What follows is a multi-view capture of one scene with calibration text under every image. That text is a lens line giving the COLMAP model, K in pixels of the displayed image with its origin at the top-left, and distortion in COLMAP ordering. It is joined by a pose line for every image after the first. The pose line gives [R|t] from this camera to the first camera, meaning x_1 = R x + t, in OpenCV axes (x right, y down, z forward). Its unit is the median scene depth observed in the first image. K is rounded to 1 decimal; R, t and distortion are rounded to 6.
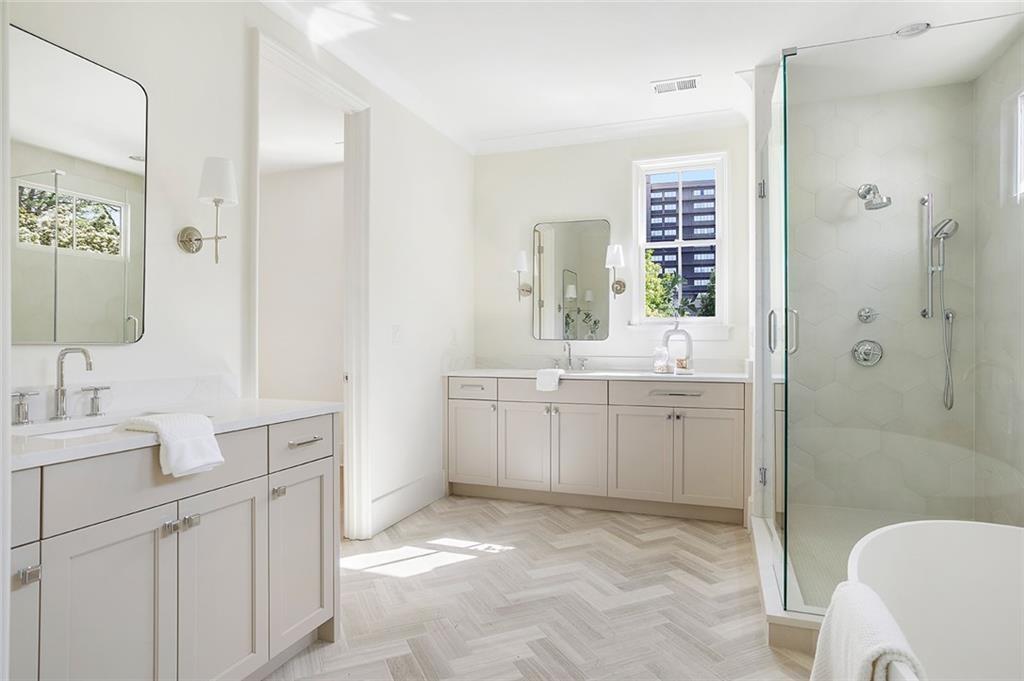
lens RADIAL K [[570.3, 0, 512.0], [0, 570.3, 340.5], [0, 0, 1]] dist [-0.002169, -0.000287]
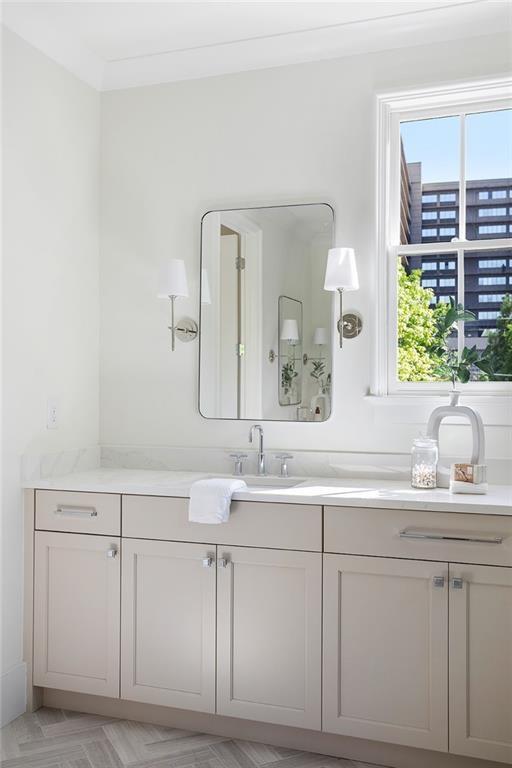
lens RADIAL K [[729.4, 0, 256.0], [0, 729.4, 384.0], [0, 0, 1]] dist [0.043271, -0.001369]
pose [[0.999873, 0.004190, 0.015360, 0.085110], [-0.004103, 0.999975, -0.005689, -0.032745], [-0.015383, 0.005626, 0.999866, 0.293082]]
